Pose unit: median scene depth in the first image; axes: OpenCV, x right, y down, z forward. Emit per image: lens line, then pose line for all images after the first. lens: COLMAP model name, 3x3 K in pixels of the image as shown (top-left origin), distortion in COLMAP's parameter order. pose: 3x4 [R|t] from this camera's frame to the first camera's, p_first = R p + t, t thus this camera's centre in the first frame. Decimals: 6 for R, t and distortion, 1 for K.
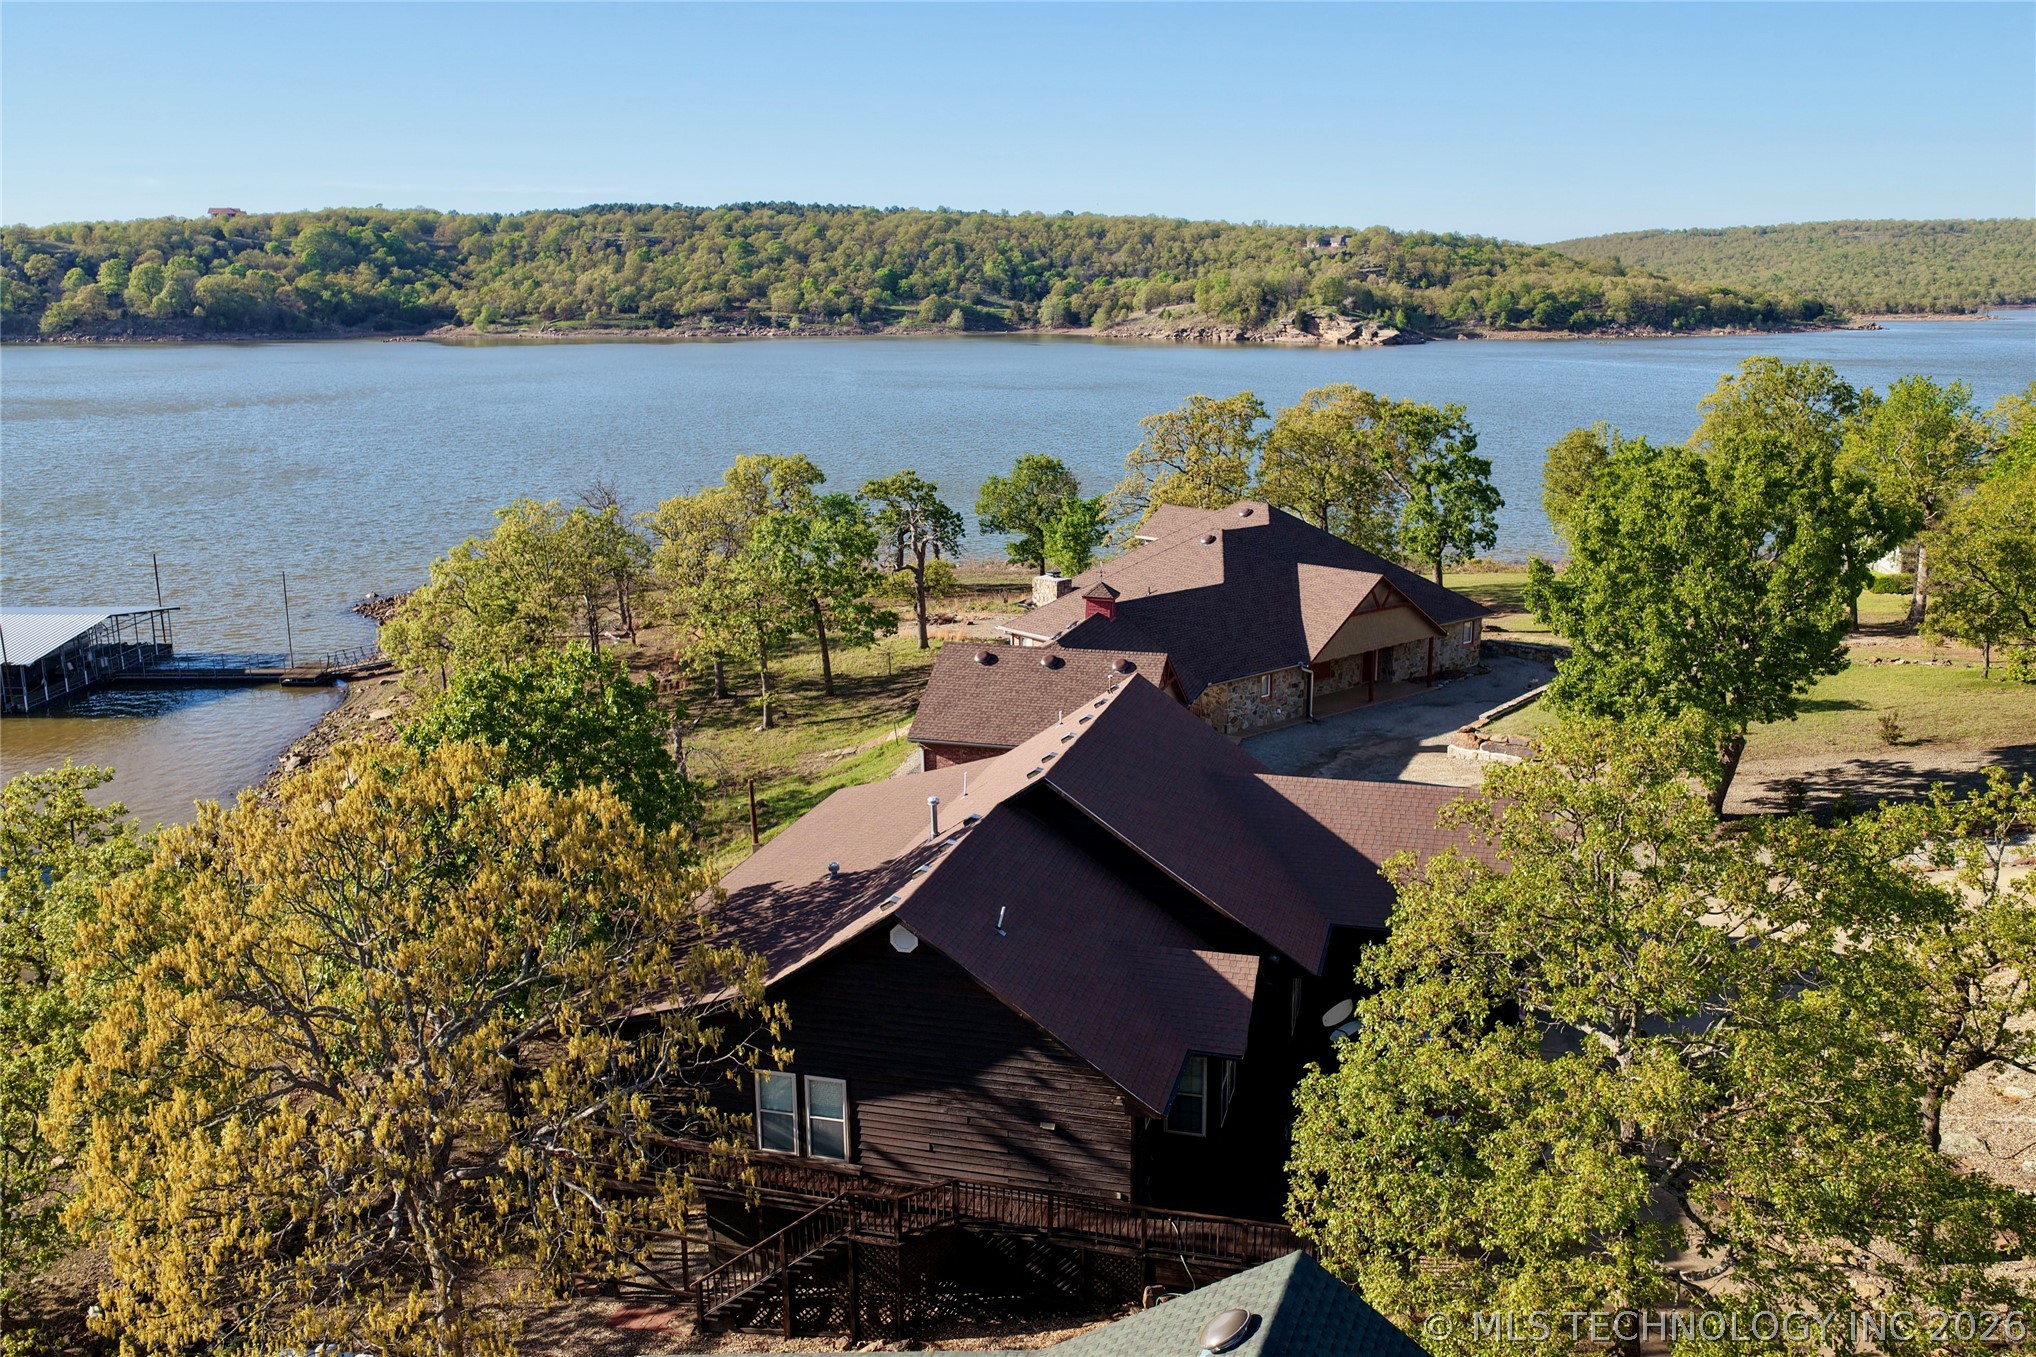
lens RADIAL K [[1691.7, 0, 1021.2], [0, 1691.7, 680.5], [0, 0, 1]] dist [-0.014357, 0.039404]
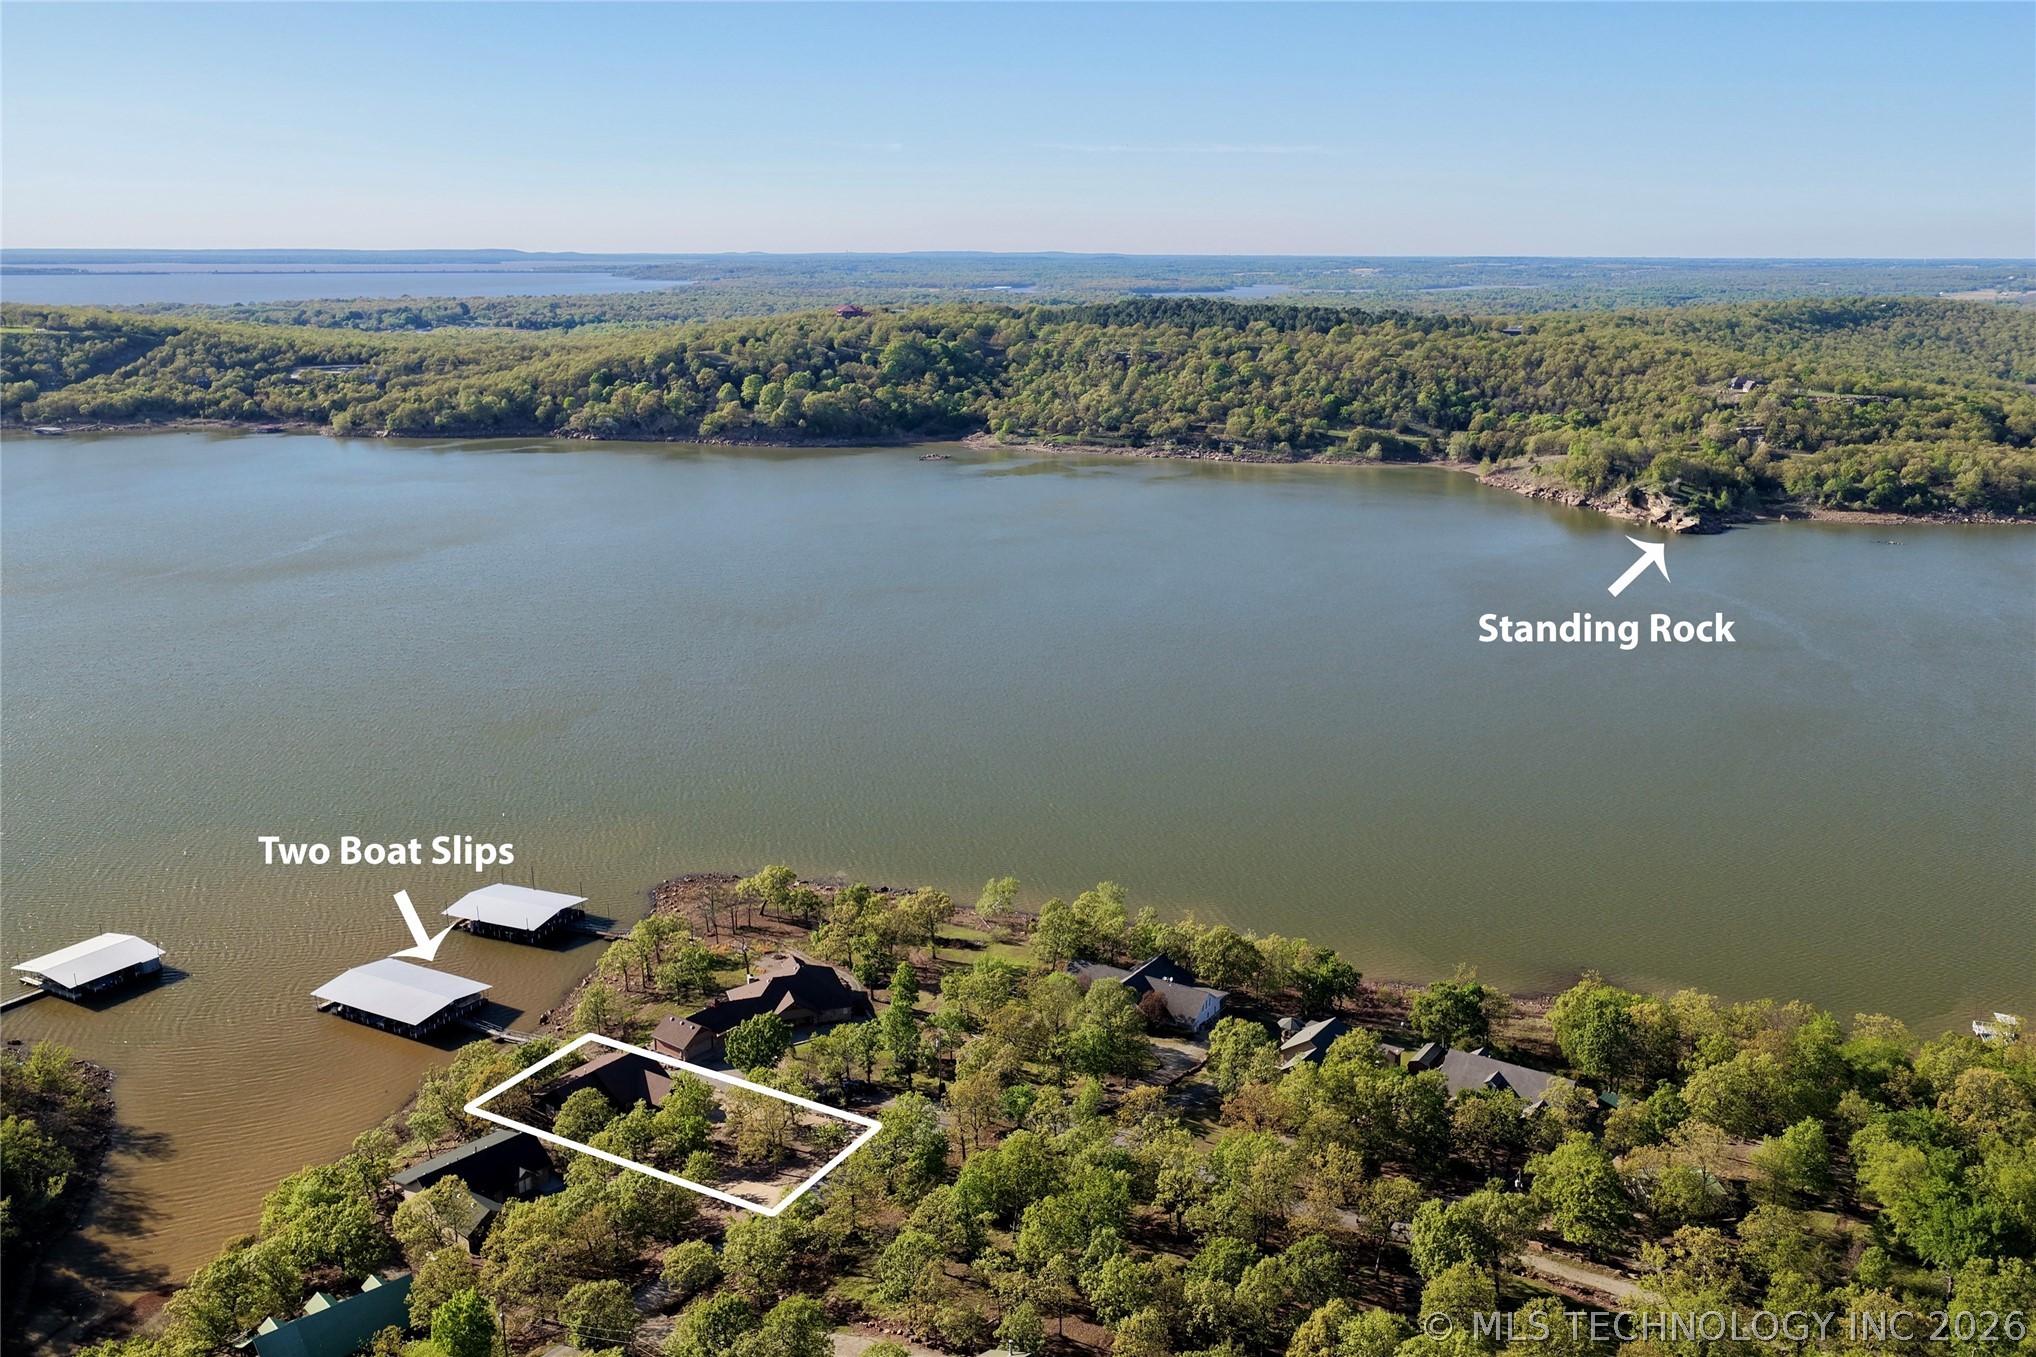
lens RADIAL K [[1691.7, 0, 1022.2], [0, 1691.7, 677.2], [0, 0, 1]] dist [-0.014357, 0.039404]
pose [[0.933679, 0.096667, -0.344817, 0.170326], [-0.089326, 0.995309, 0.037154, -0.086027], [0.346791, -0.003889, 0.937934, -0.216034]]
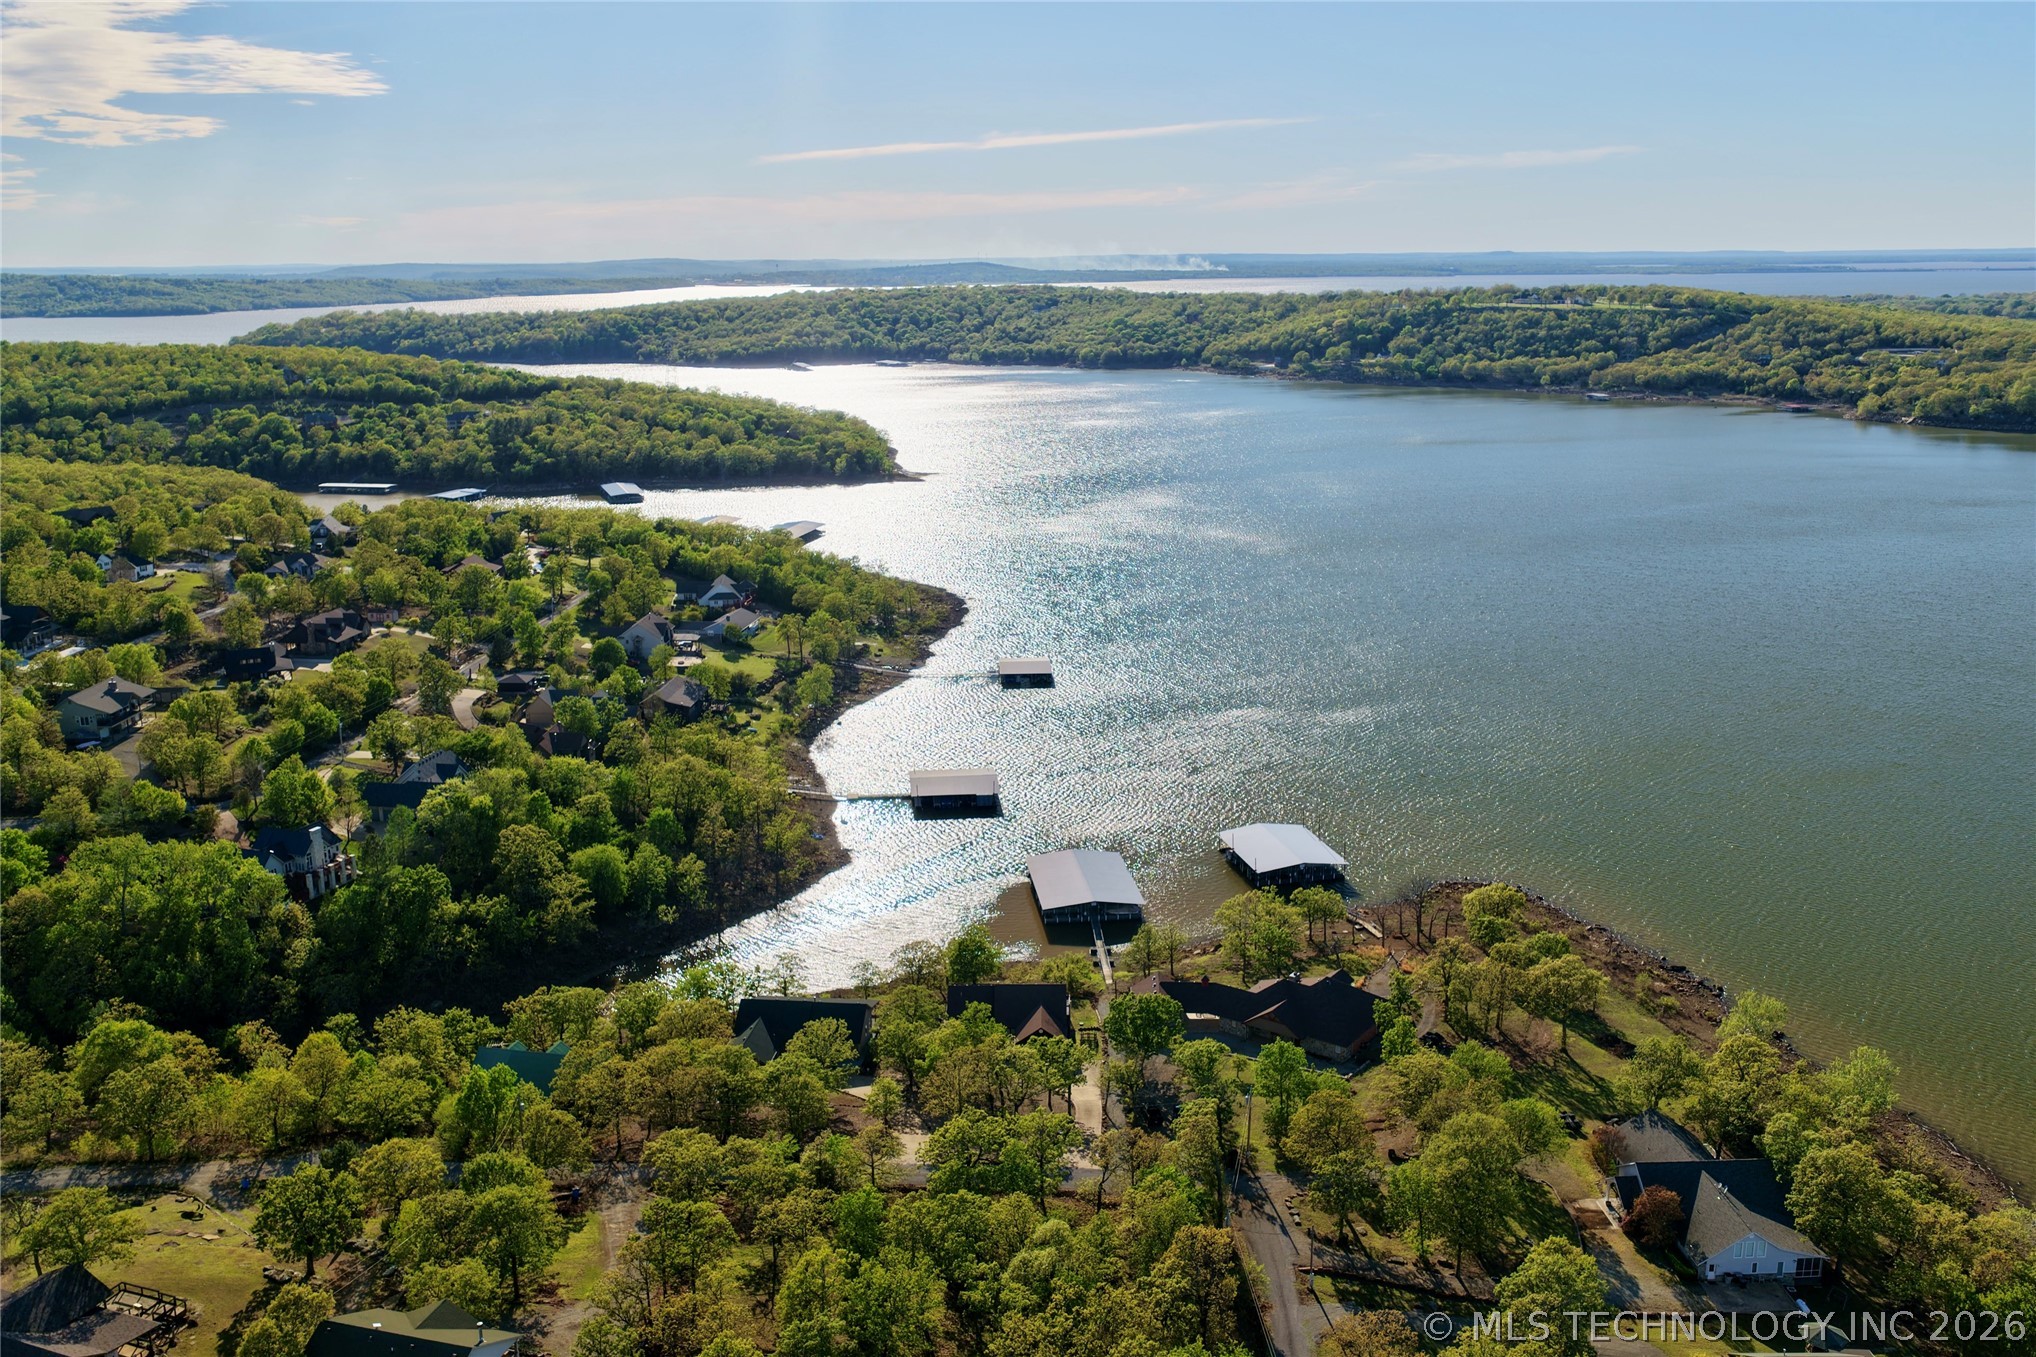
lens RADIAL K [[1691.7, 0, 1023.0], [0, 1691.7, 678.6], [0, 0, 1]] dist [-0.014357, 0.039404]
pose [[0.245064, 0.238690, -0.939665, 0.255143], [-0.211195, 0.959087, 0.188544, -0.100957], [0.946224, 0.152247, 0.285448, -0.041774]]
